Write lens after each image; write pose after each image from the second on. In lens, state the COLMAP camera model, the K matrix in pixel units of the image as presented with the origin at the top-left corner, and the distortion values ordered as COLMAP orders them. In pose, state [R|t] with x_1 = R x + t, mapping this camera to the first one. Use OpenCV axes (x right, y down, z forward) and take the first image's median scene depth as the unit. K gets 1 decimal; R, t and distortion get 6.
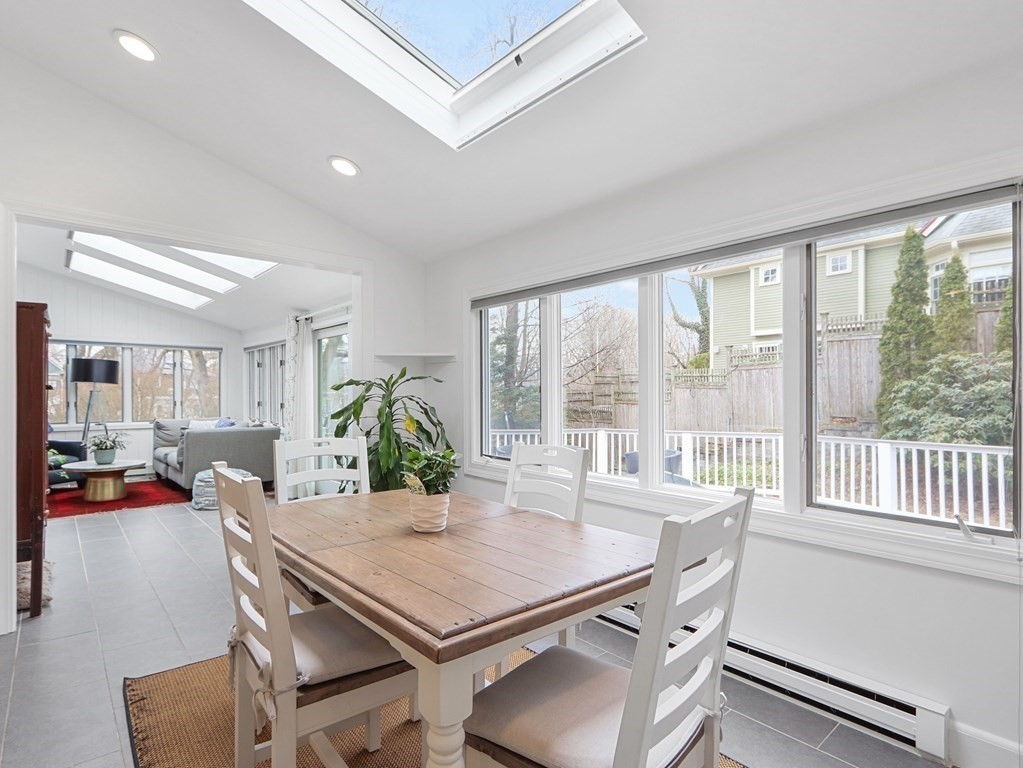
lens RADIAL K [[541.6, 0, 510.8], [0, 541.6, 387.0], [0, 0, 1]] dist [-0.004531, -0.002722]
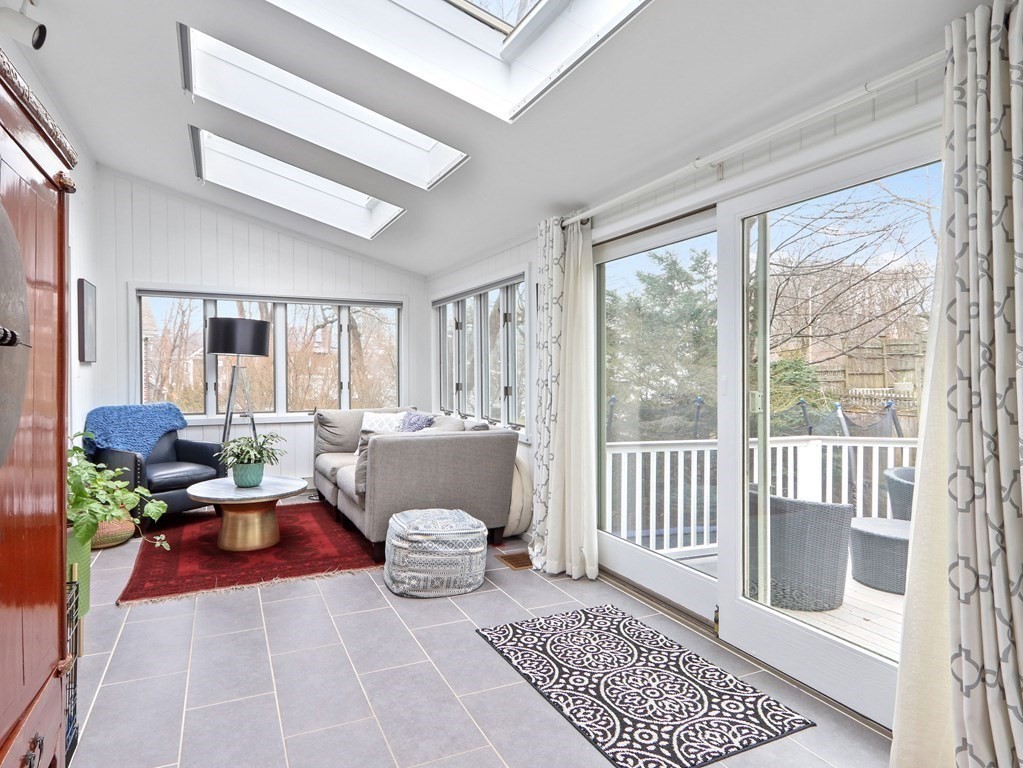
lens RADIAL K [[541.6, 0, 447.0], [0, 541.6, 369.9], [0, 0, 1]] dist [-0.004531, -0.002722]
pose [[0.948634, -0.001898, -0.316371, -0.322629], [0.003711, 0.999980, 0.005129, 0.009144], [0.316355, -0.006039, 0.948622, 0.458394]]
